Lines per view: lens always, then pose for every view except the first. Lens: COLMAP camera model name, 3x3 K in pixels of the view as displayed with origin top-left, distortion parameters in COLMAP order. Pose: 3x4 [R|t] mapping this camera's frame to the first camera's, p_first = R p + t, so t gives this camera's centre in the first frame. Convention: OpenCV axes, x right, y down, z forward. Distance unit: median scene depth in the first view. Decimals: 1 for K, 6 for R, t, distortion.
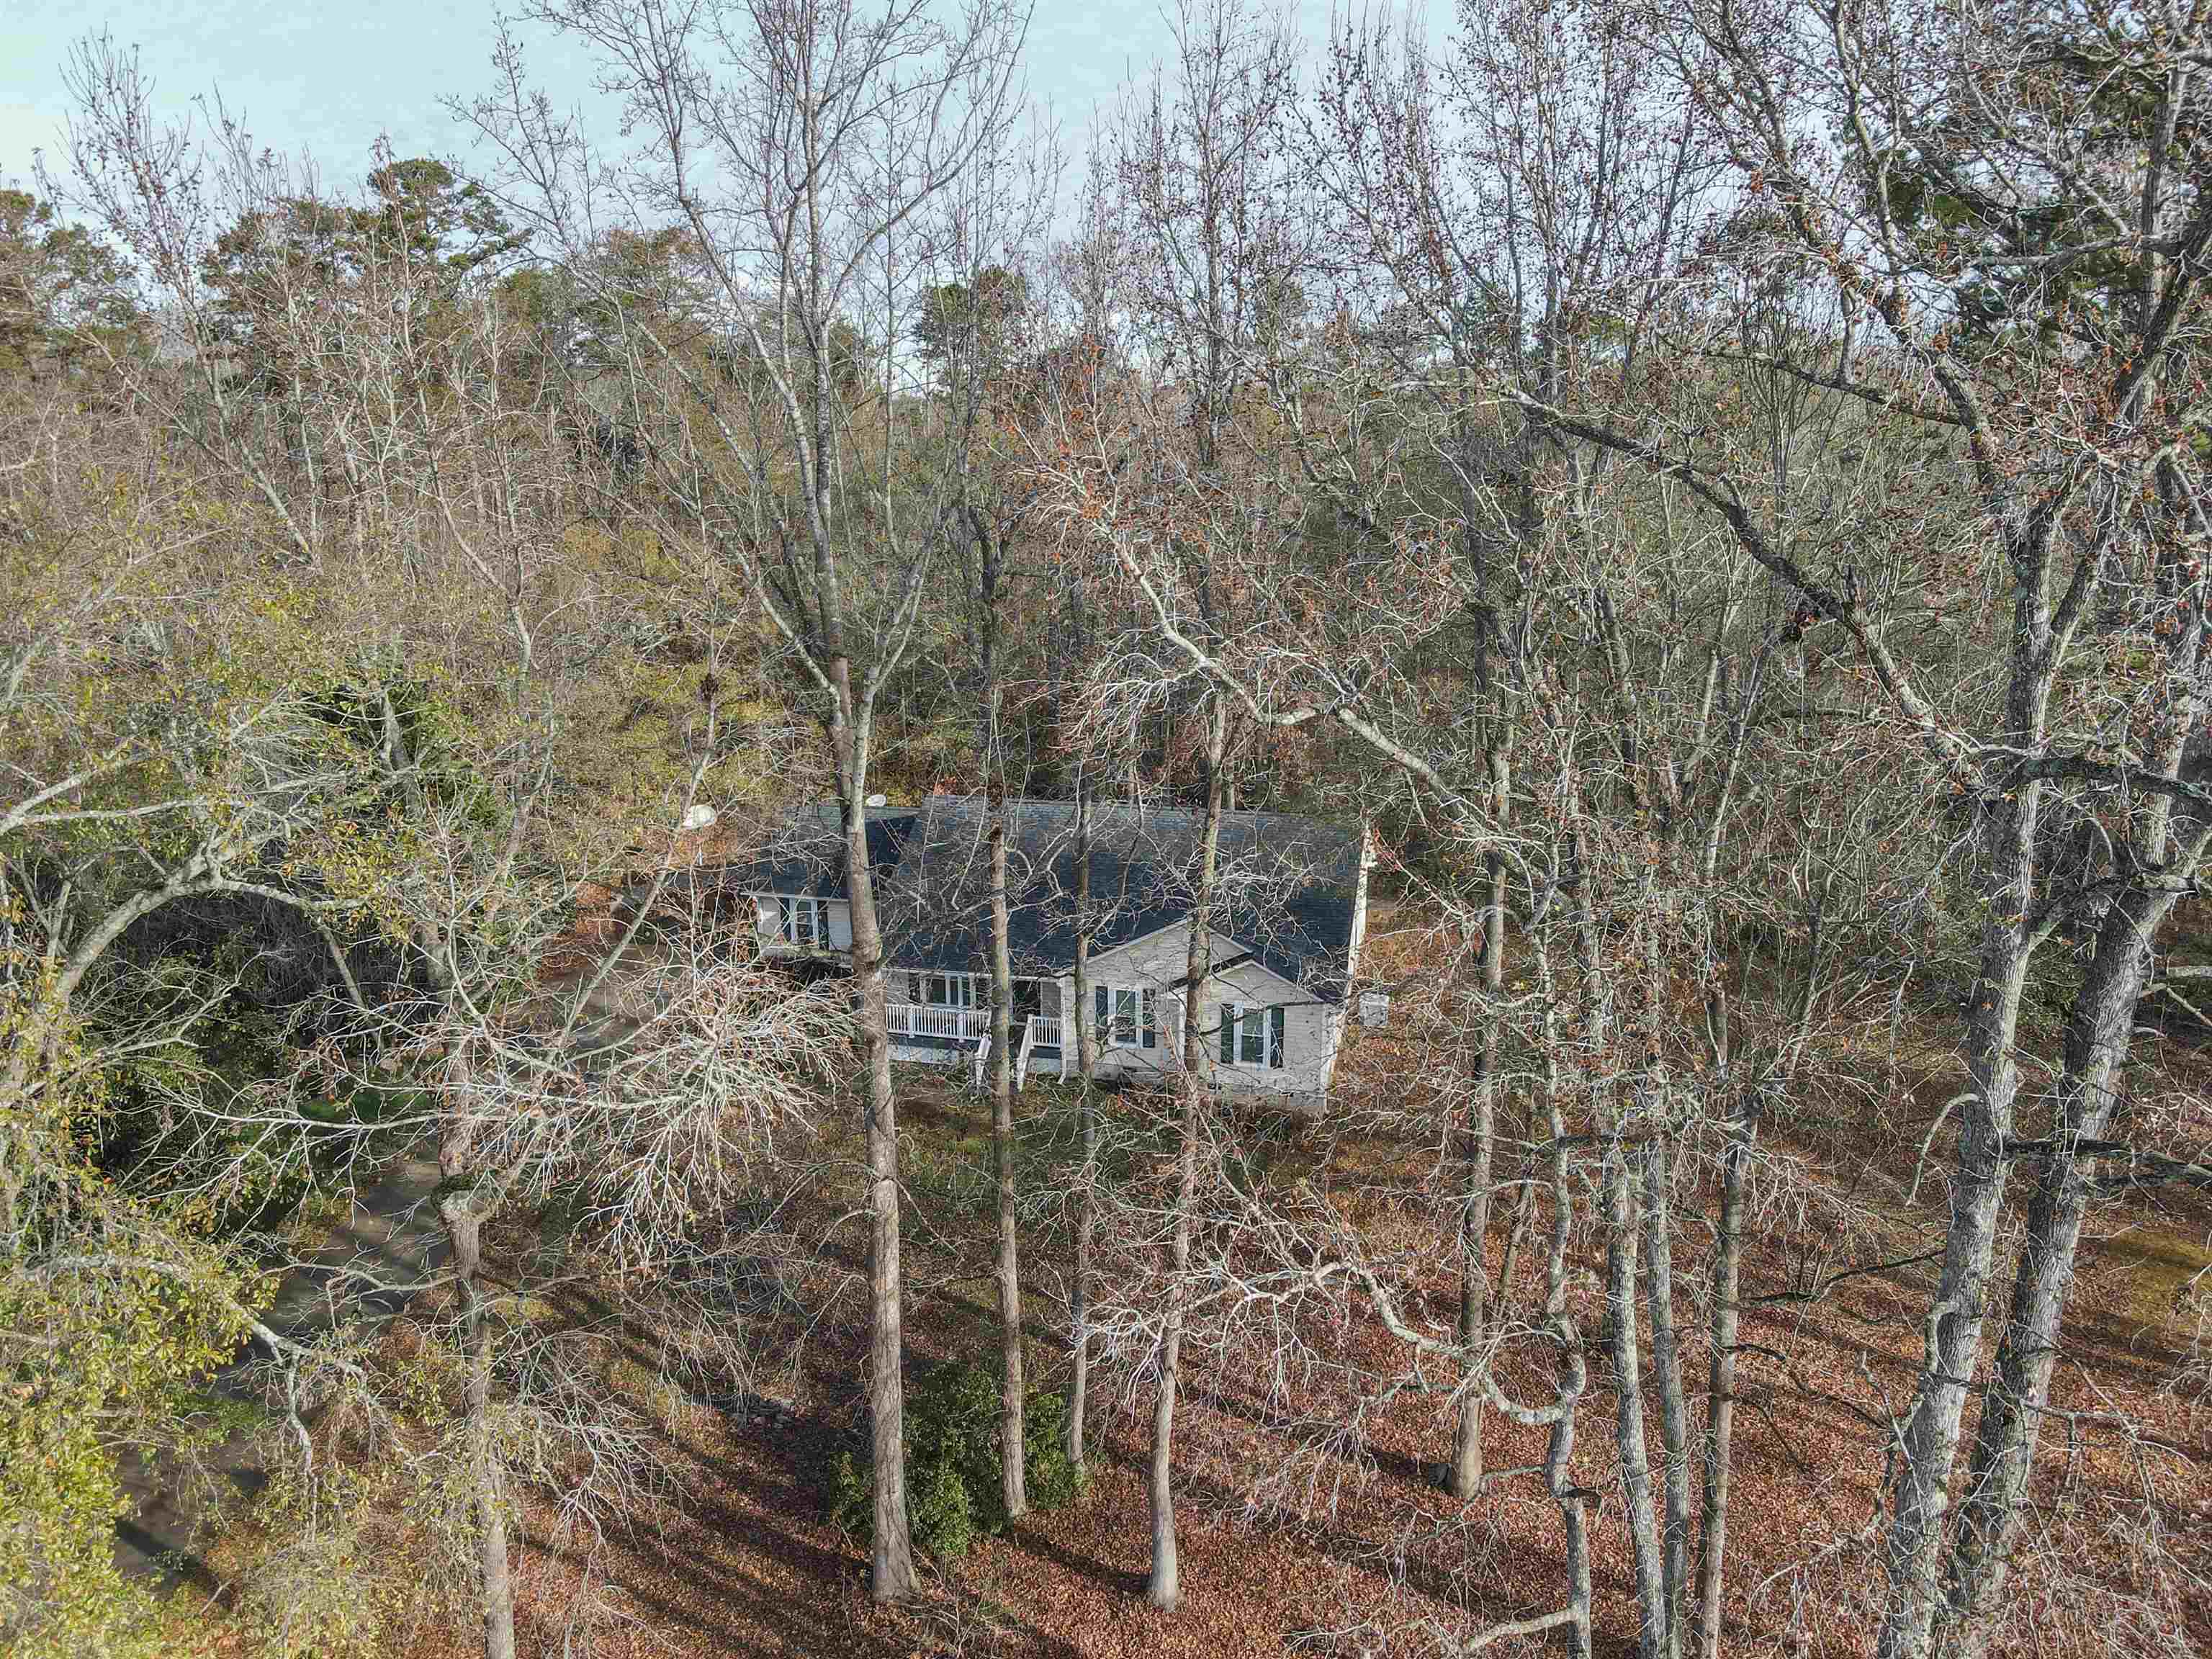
lens RADIAL K [[1622.7, 0, 1103.4], [0, 1622.7, 816.6], [0, 0, 1]] dist [0.024942, -0.009394]
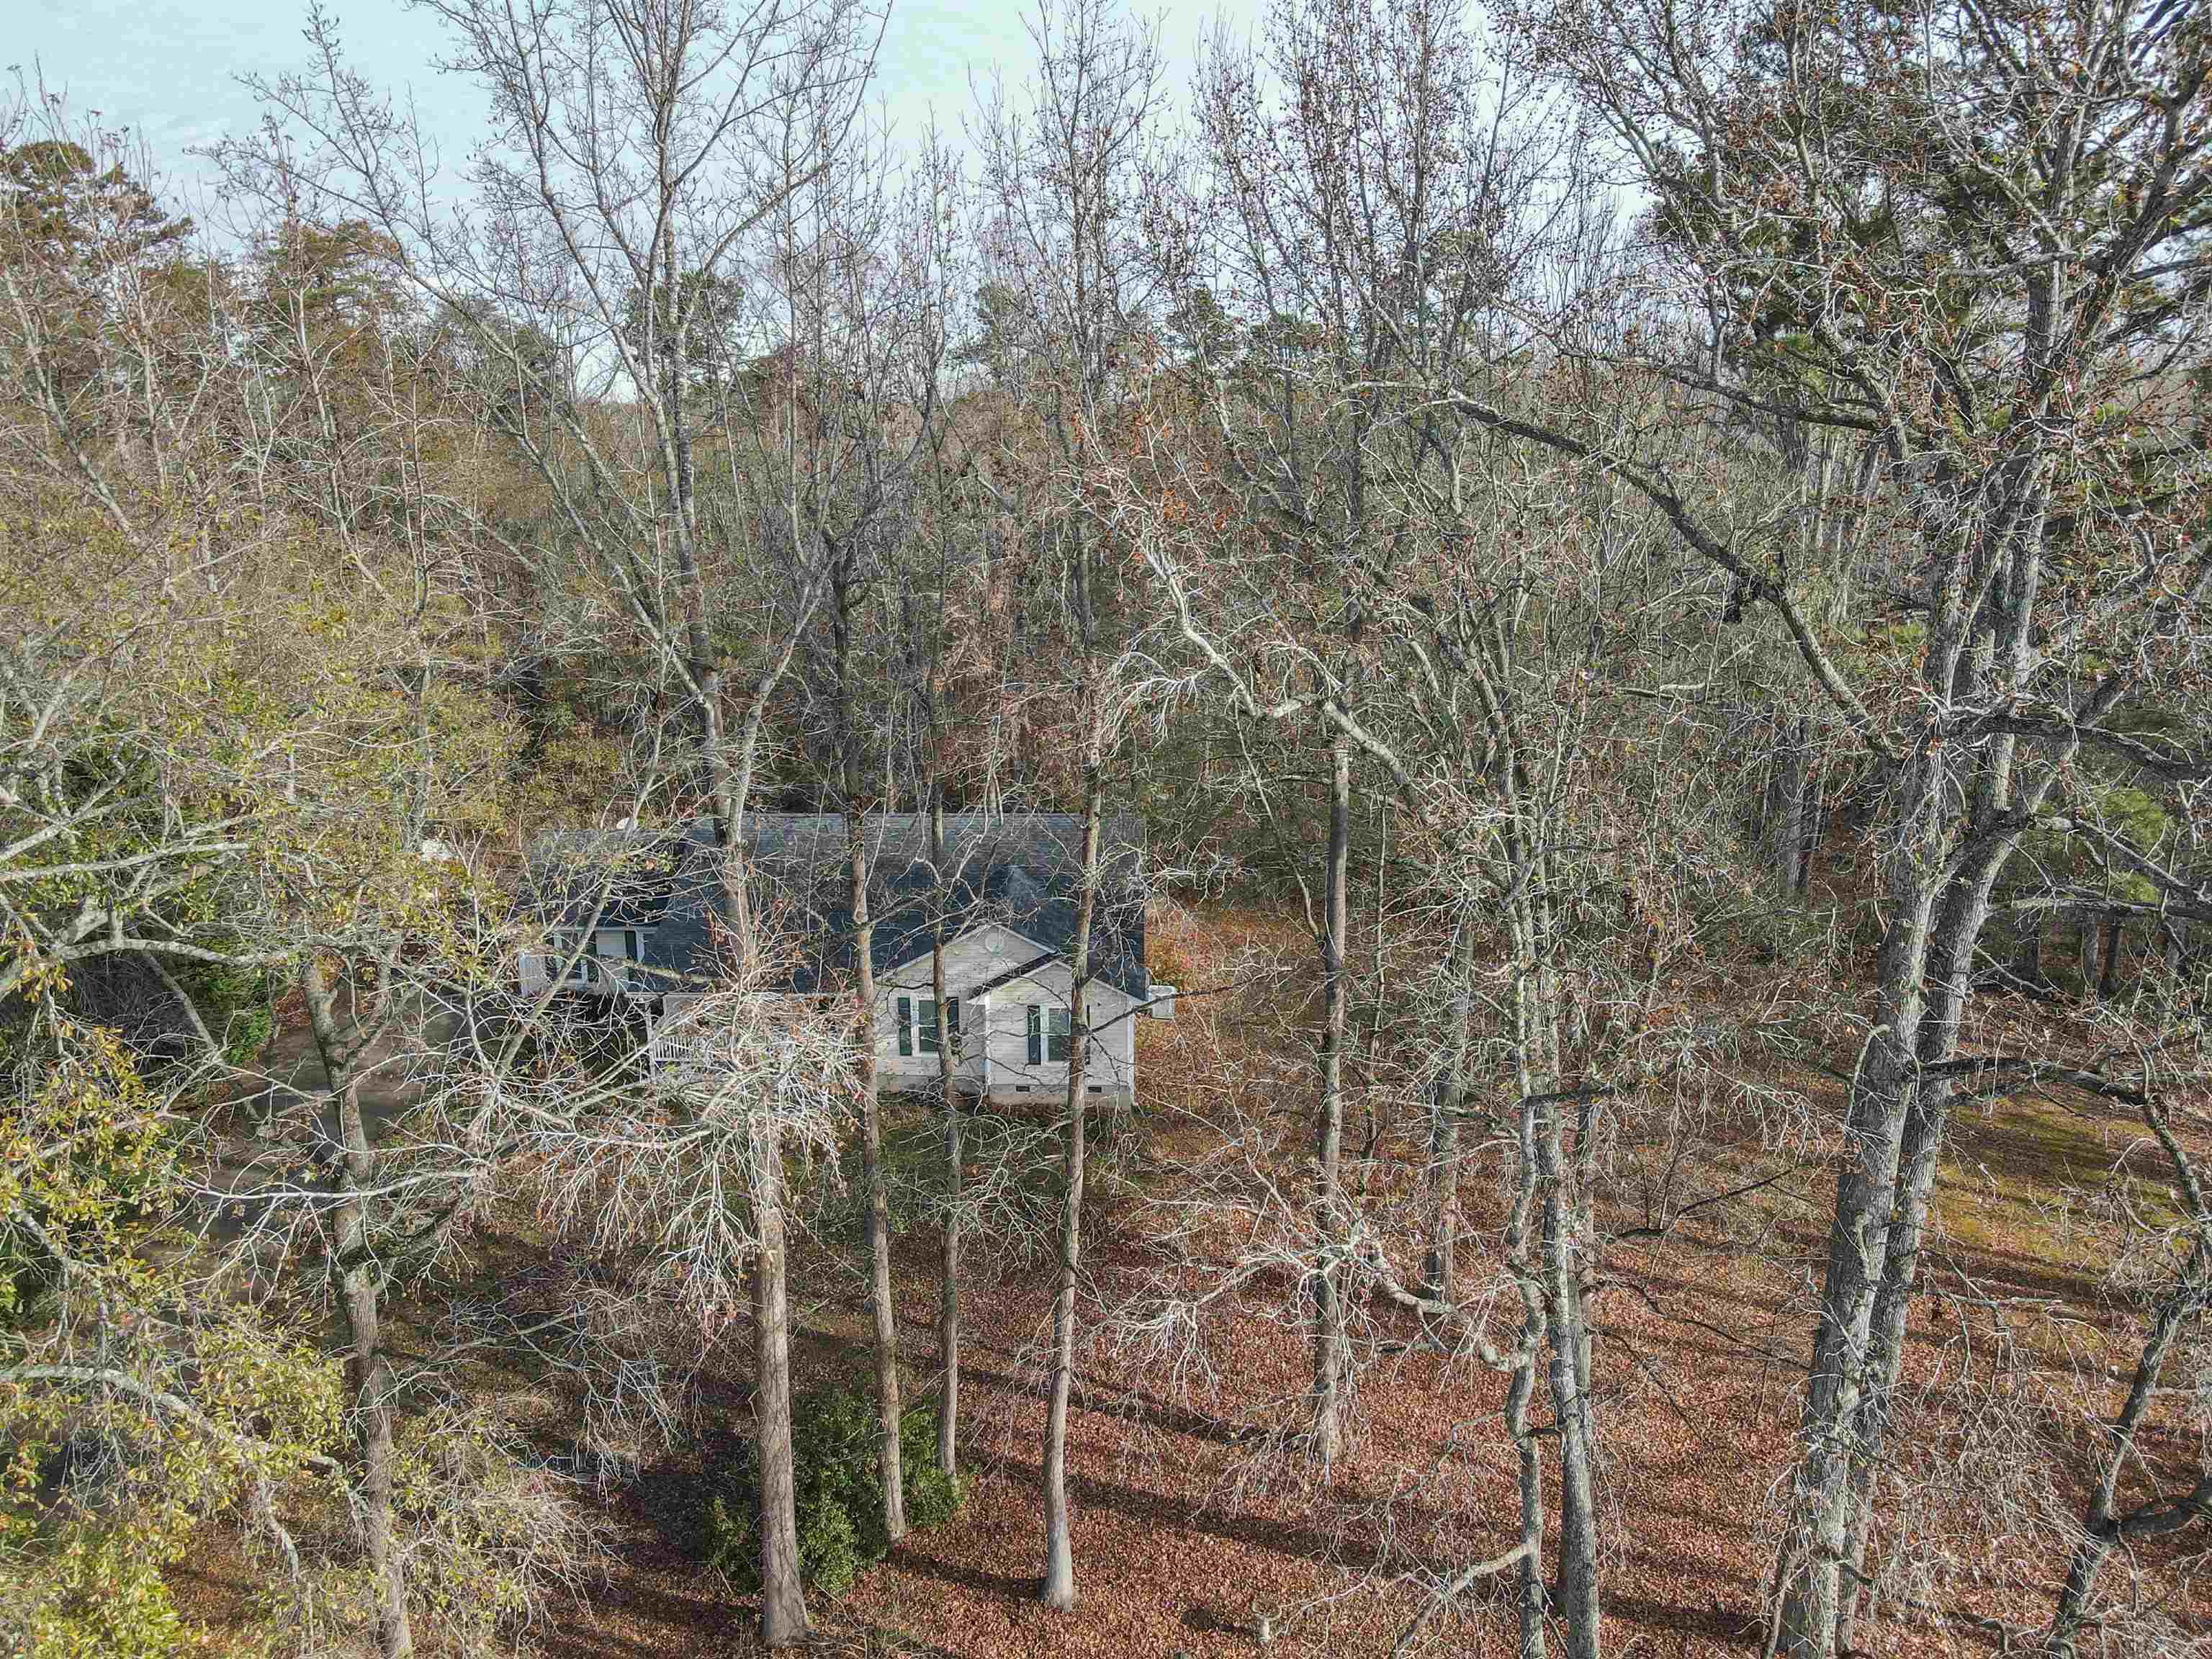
lens RADIAL K [[1622.7, 0, 1103.4], [0, 1622.7, 816.6], [0, 0, 1]] dist [0.024942, -0.009394]
pose [[0.979643, -0.051700, 0.193977, -0.108164], [0.052383, 0.998626, 0.001610, -0.000819], [-0.193794, 0.008583, 0.981005, 0.008084]]
